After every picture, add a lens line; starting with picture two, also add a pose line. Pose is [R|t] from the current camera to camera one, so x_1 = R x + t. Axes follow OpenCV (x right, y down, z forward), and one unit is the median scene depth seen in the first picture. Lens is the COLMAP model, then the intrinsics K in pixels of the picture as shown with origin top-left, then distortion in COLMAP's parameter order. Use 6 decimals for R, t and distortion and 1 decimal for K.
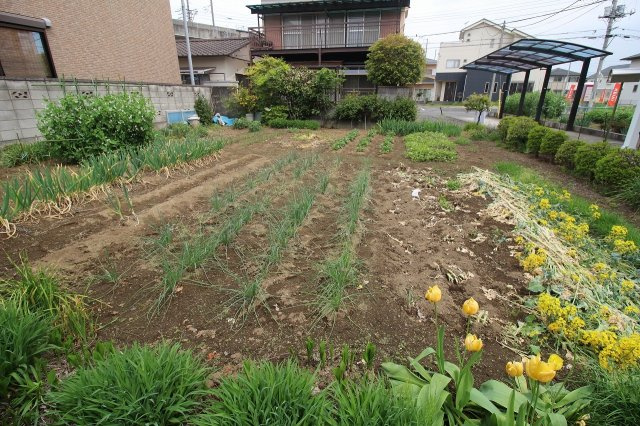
lens RADIAL K [[298.2, 0, 322.1], [0, 298.2, 210.7], [0, 0, 1]] dist [0.007527, -0.014117]
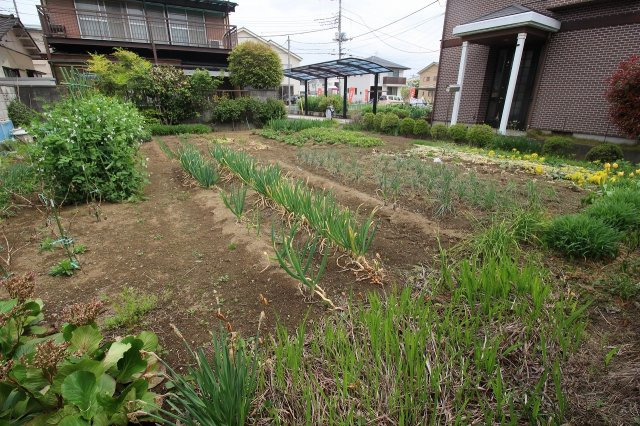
lens RADIAL K [[298.2, 0, 322.1], [0, 298.2, 210.7], [0, 0, 1]] dist [0.007527, -0.014117]
pose [[0.720356, -0.245212, 0.648813, -0.418741], [0.245639, 0.964987, 0.091981, -0.032924], [-0.648651, 0.093115, 0.755368, 0.071335]]
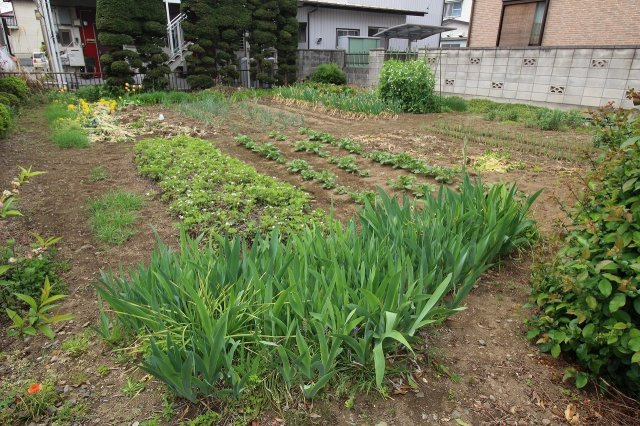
lens RADIAL K [[400.1, 0, 320.0], [0, 400.1, 213.0], [0, 0, 1]] dist [0.004820, -0.001812]
pose [[-0.689900, 0.245485, -0.681011, 0.442190], [-0.281335, 0.775873, 0.564687, -0.372588], [0.667000, 0.581169, -0.466212, 0.965275]]
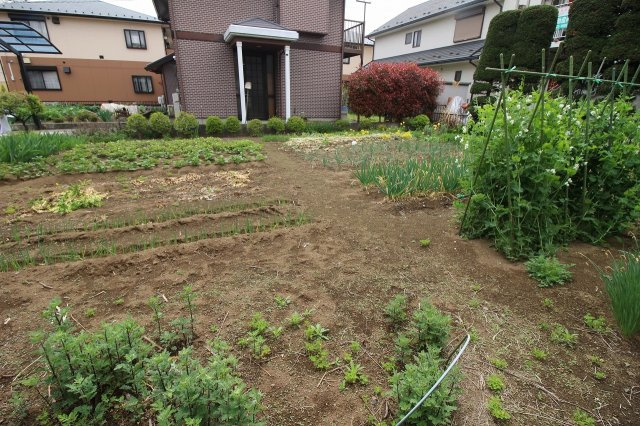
lens RADIAL K [[298.2, 0, 322.1], [0, 298.2, 210.7], [0, 0, 1]] dist [0.007527, -0.014117]
pose [[-0.595120, -0.297492, 0.746545, -0.440823], [0.272209, 0.799423, 0.535560, -0.300525], [-0.756131, 0.521939, -0.394773, 0.775005]]
